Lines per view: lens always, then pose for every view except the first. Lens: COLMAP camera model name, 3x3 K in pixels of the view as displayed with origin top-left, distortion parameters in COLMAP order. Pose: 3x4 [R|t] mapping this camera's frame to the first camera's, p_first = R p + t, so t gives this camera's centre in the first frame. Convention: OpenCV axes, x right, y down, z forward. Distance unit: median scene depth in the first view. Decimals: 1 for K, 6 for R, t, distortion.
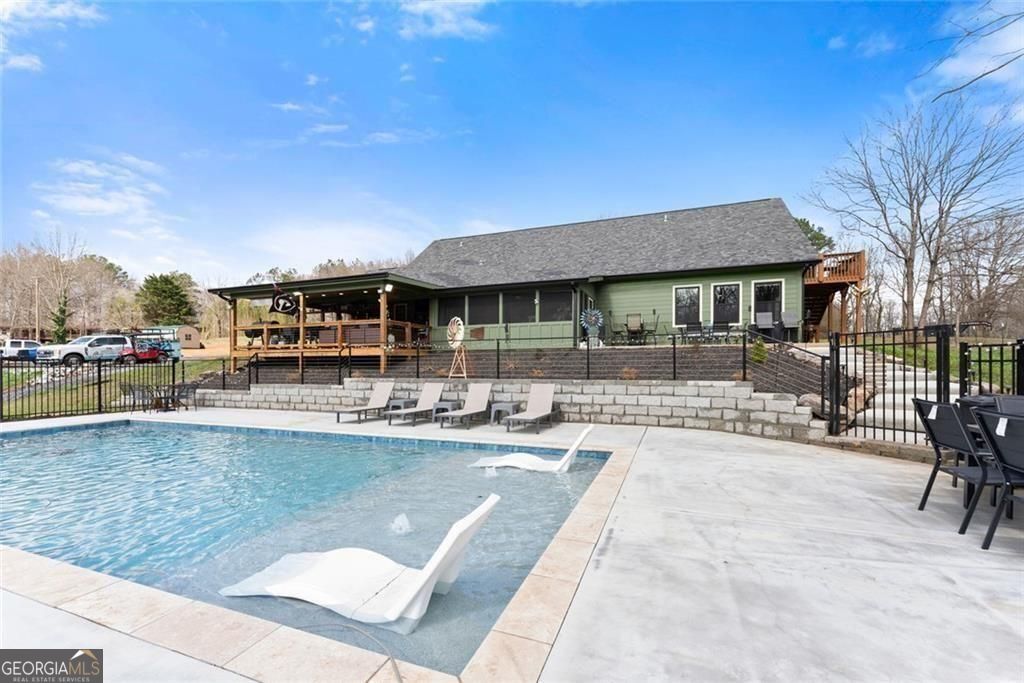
lens RADIAL K [[422.1, 0, 502.4], [0, 422.1, 362.3], [0, 0, 1]] dist [-0.001139, -0.000124]
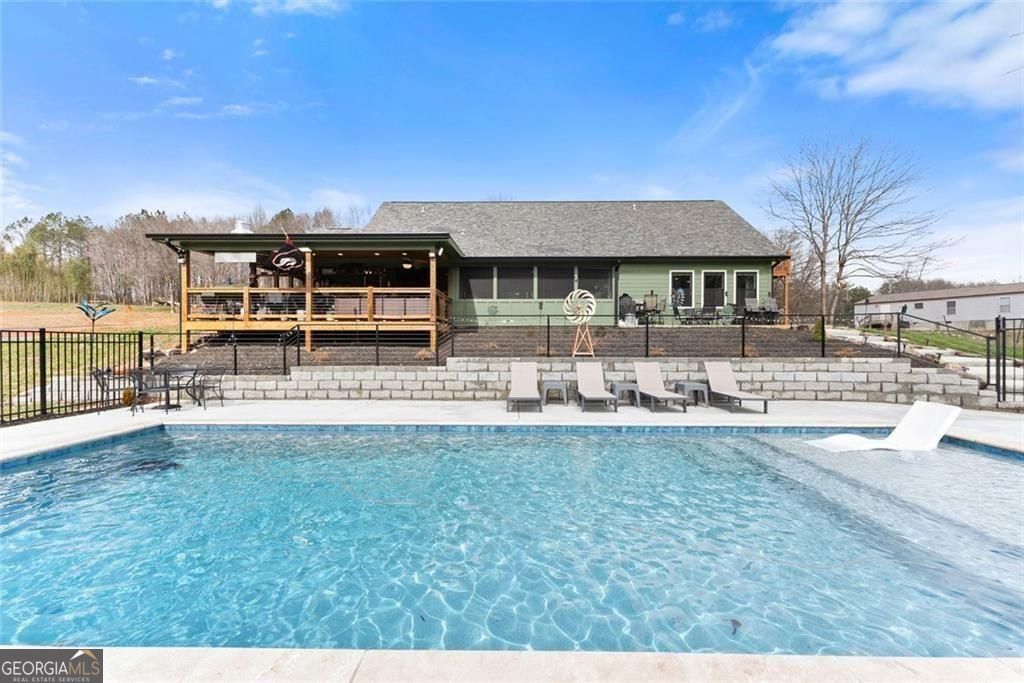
lens RADIAL K [[418.6, 0, 504.1], [0, 418.6, 346.8], [0, 0, 1]] dist [0.001644, 0.000127]
pose [[0.940506, 0.001290, 0.339774, -0.505548], [-0.006823, 0.999863, 0.015088, 0.003036], [-0.339708, -0.016509, 0.940386, 0.181343]]
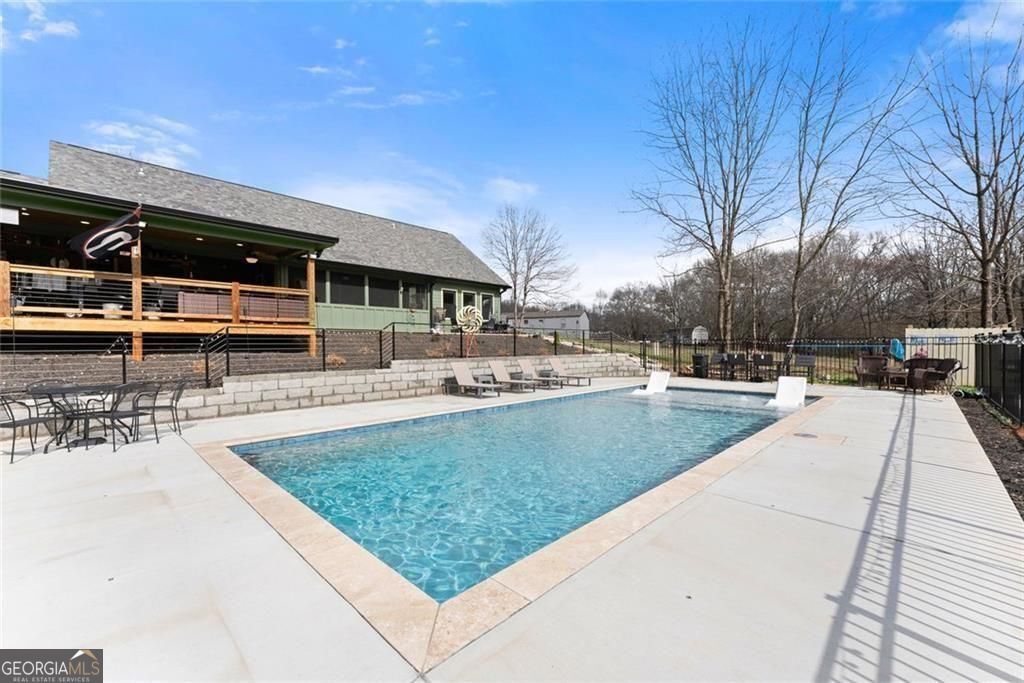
lens RADIAL K [[421.8, 0, 512.0], [0, 421.8, 341.5], [0, 0, 1]] dist [0.000969, 0.000019]
pose [[0.395503, 0.011892, 0.918388, -1.023779], [-0.002323, 0.999926, -0.011948, 0.005730], [-0.918462, 0.002592, 0.395502, 0.371894]]
